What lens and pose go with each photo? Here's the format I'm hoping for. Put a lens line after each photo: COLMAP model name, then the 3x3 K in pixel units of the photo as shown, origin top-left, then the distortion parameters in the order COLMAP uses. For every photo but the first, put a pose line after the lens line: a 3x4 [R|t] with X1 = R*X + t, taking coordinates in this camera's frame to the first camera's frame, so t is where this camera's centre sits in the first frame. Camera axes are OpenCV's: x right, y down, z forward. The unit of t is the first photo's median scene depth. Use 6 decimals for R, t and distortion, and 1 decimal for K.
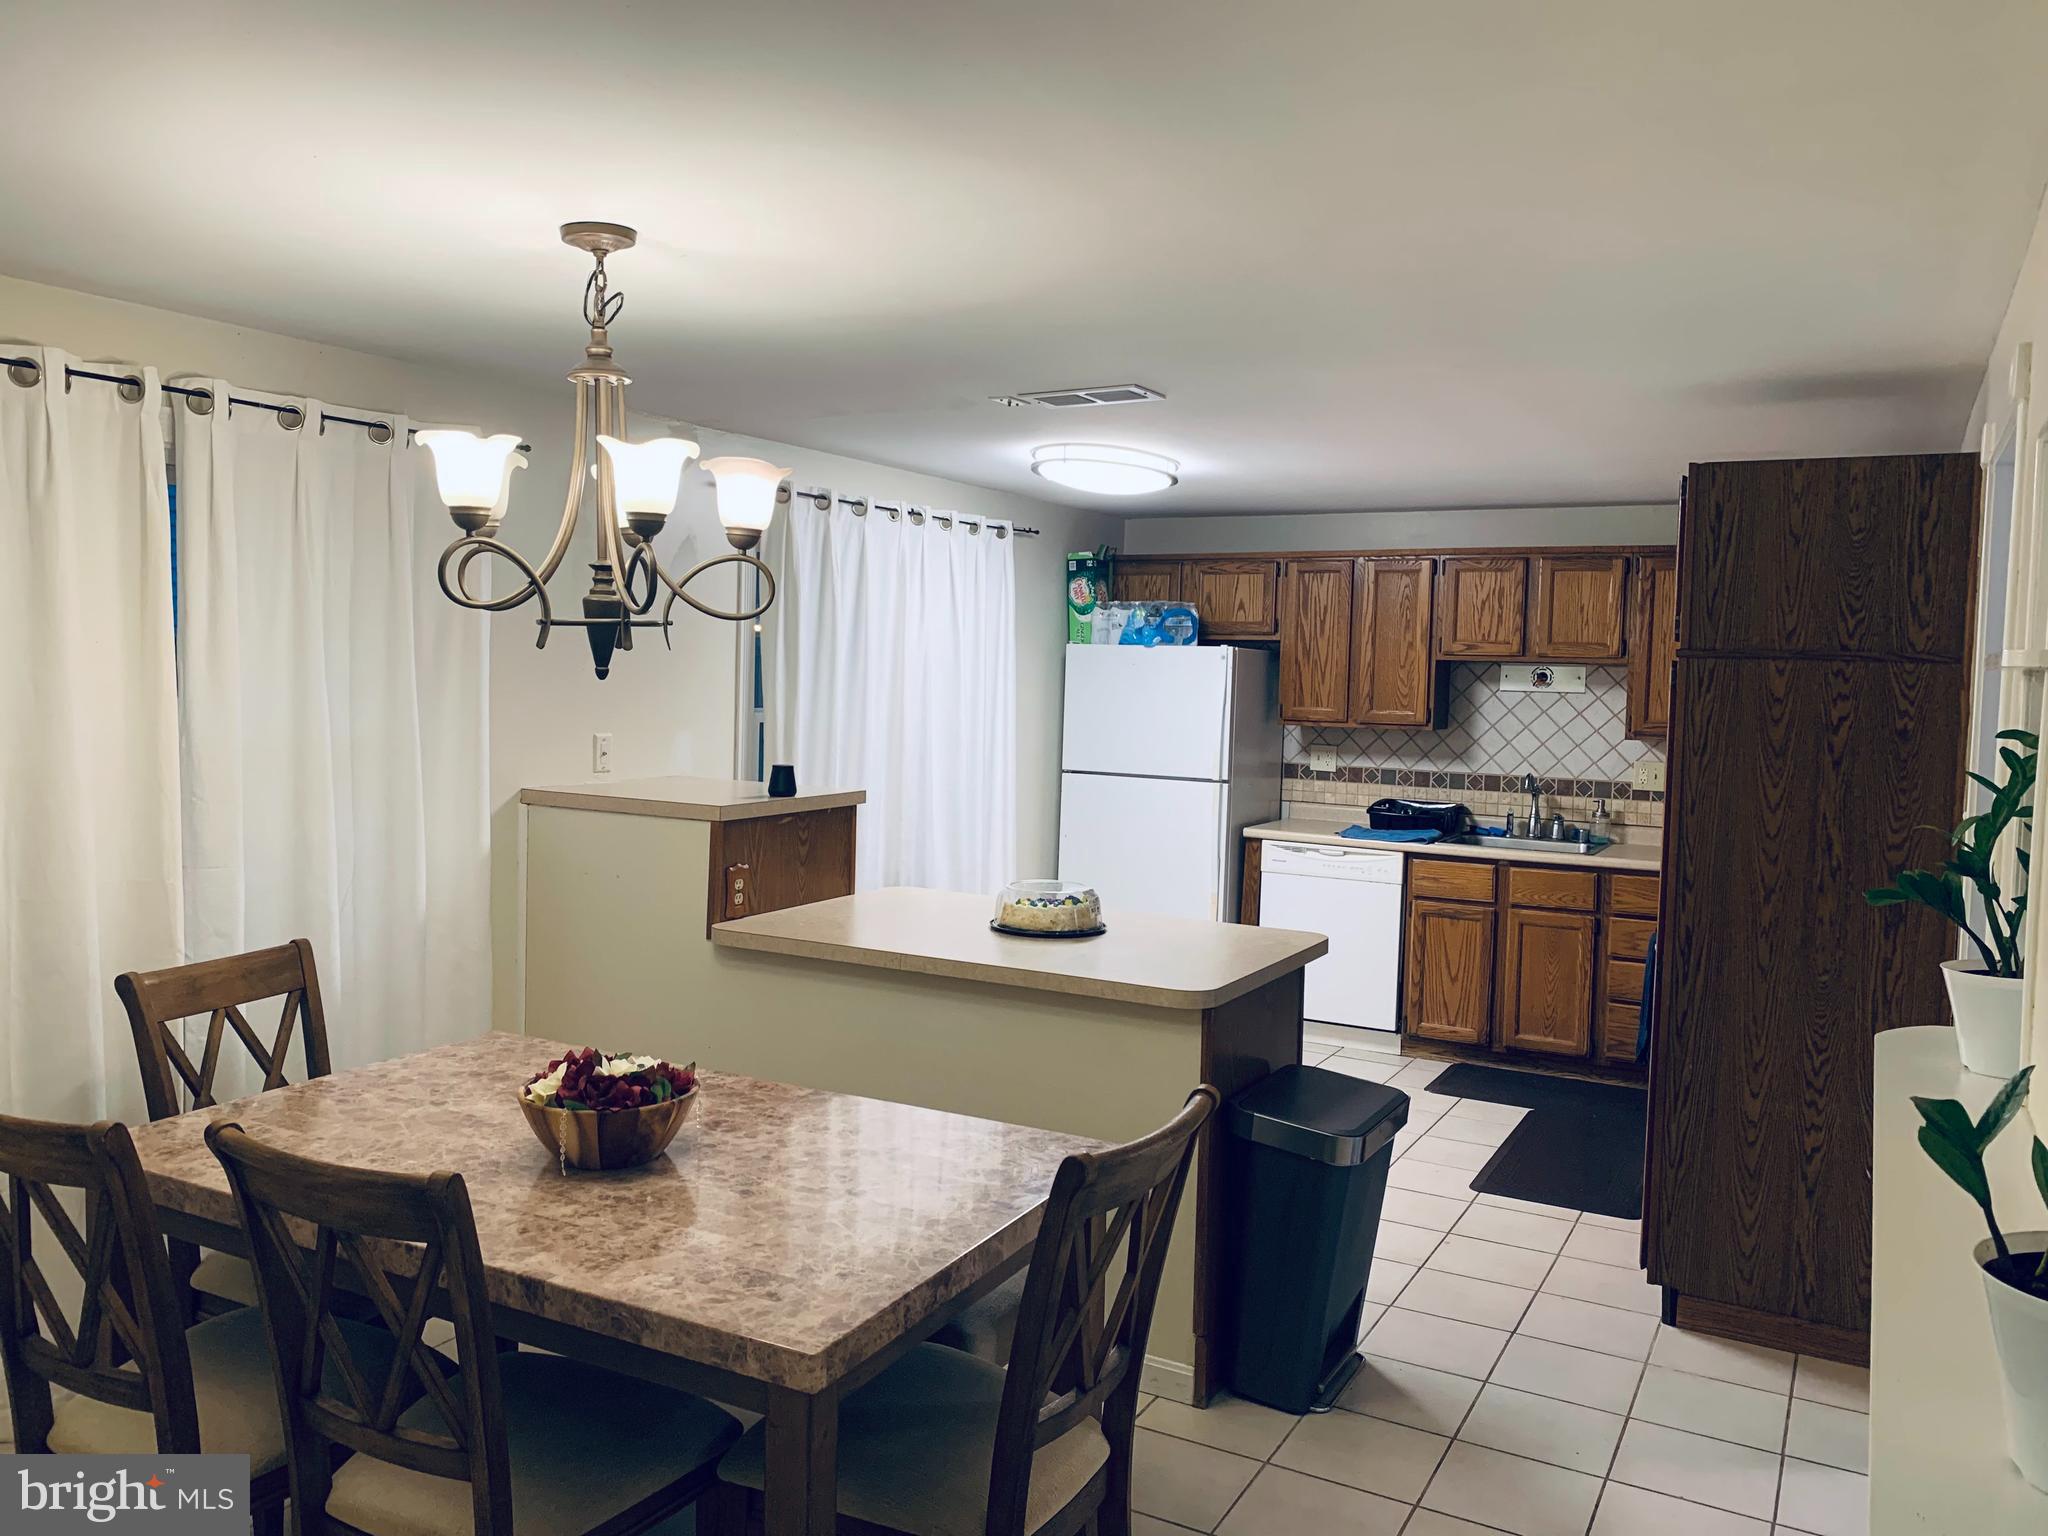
lens RADIAL K [[1557.7, 0, 1017.5], [0, 1557.7, 770.0], [0, 0, 1]] dist [0.069266, -0.018740]
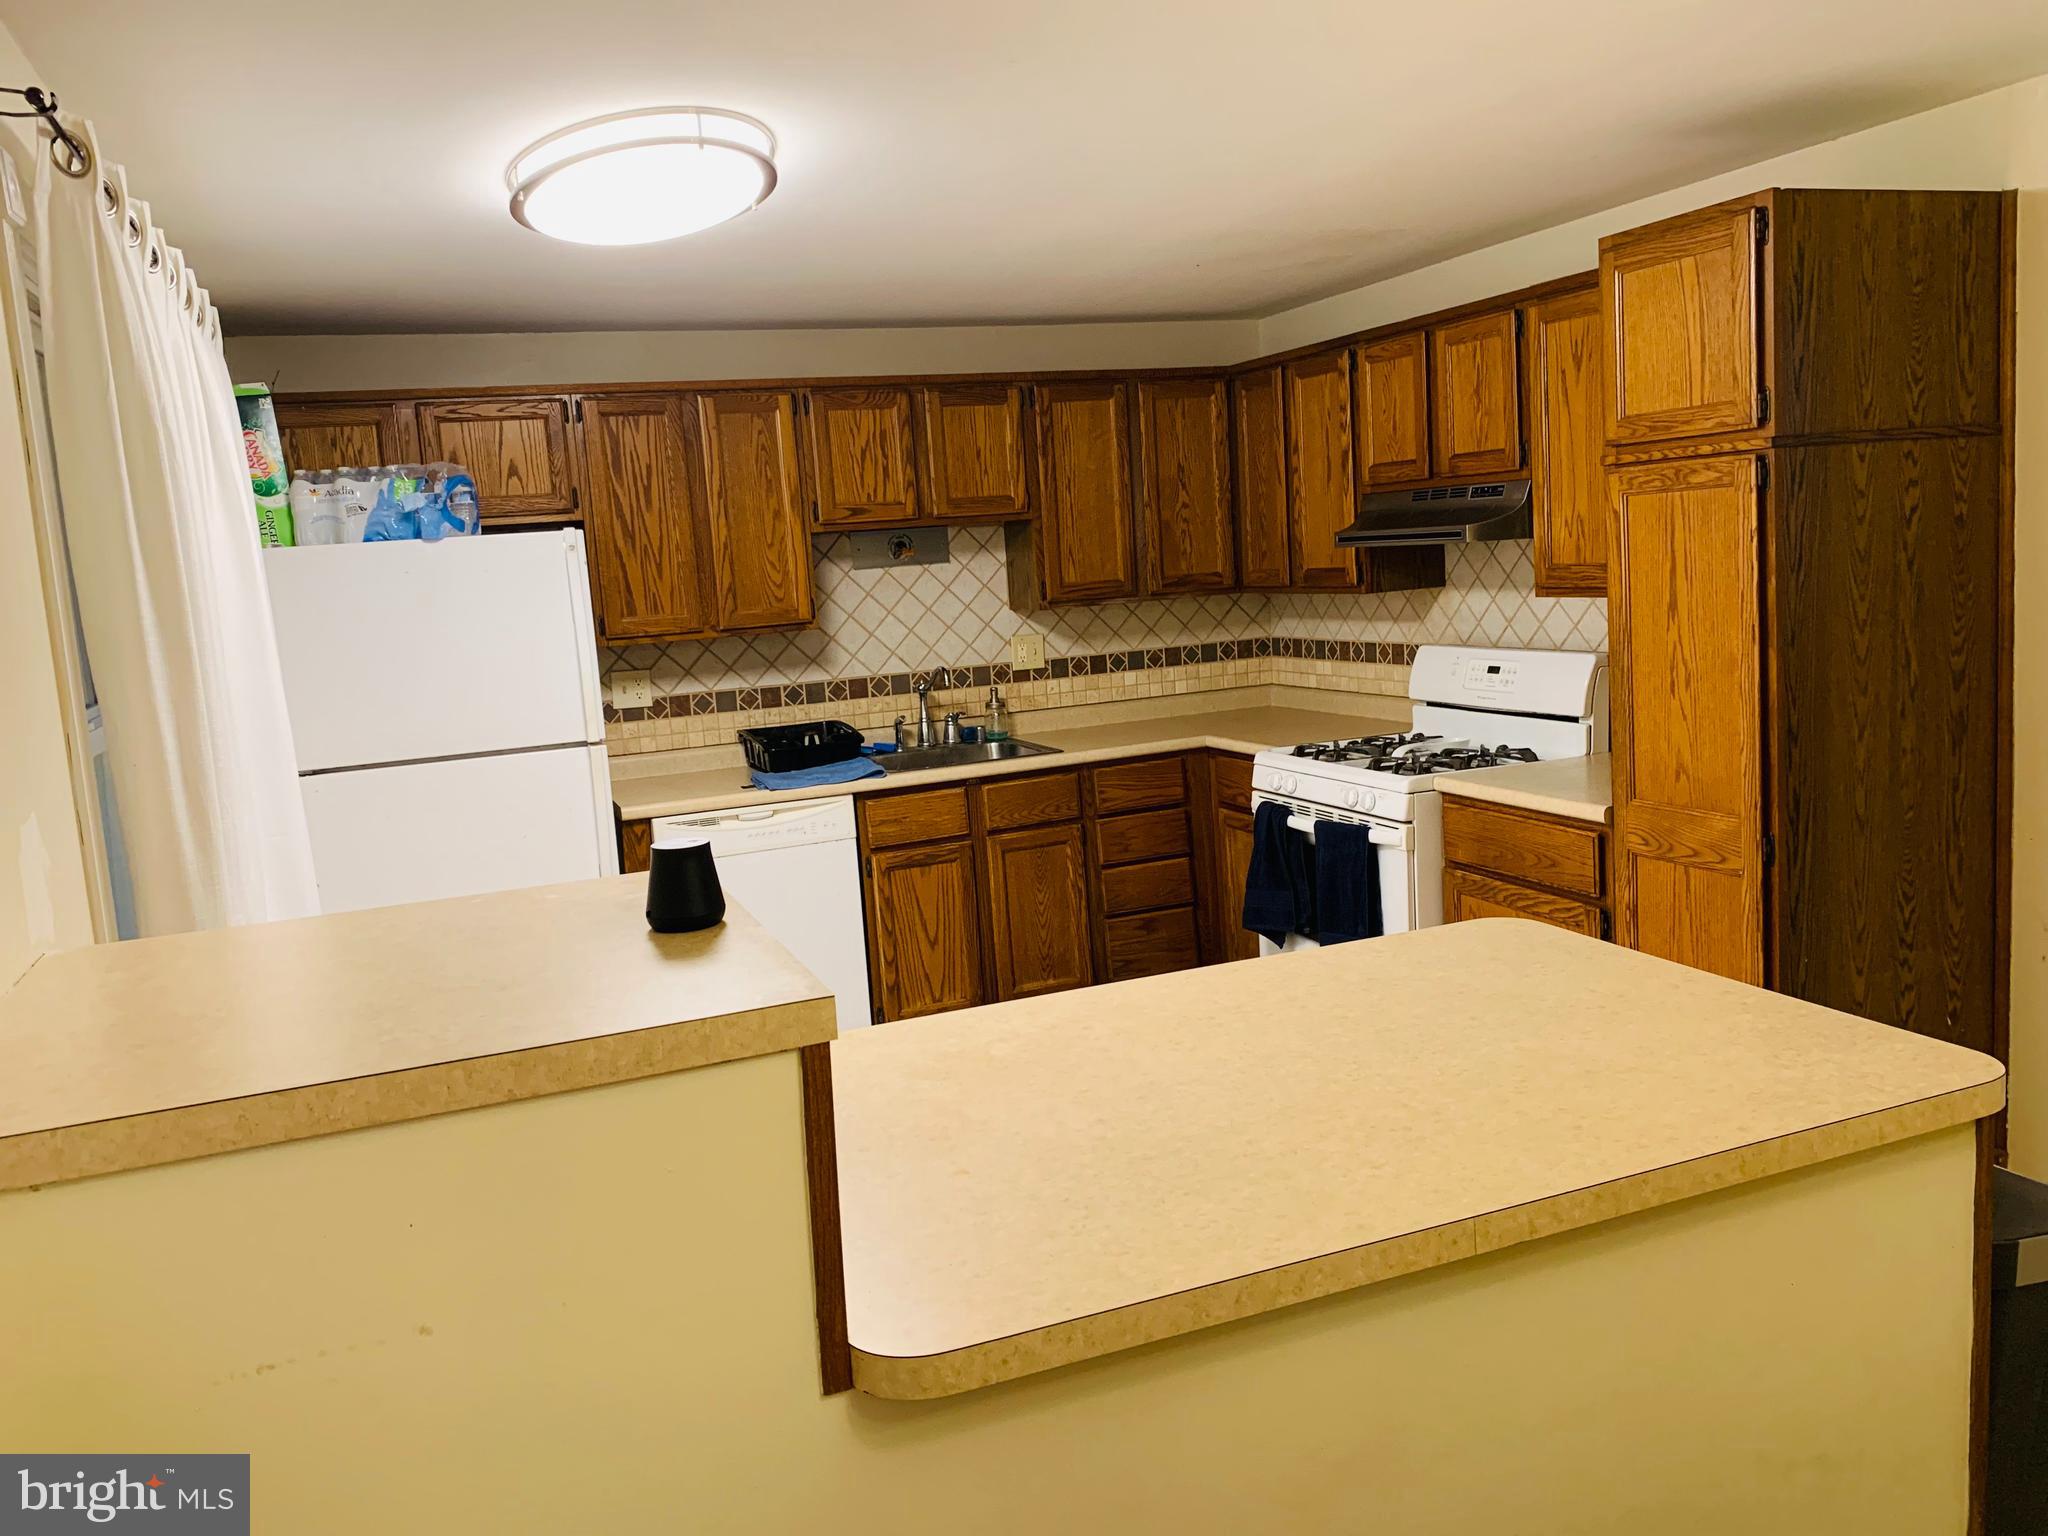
lens RADIAL K [[1557.7, 0, 1024.3], [0, 1557.7, 765.5], [0, 0, 1]] dist [0.069266, -0.018740]
pose [[0.637440, -0.178245, 0.749599, -0.246805], [0.137781, 0.983562, 0.116713, -0.034895], [-0.758081, 0.028883, 0.651521, 0.454286]]
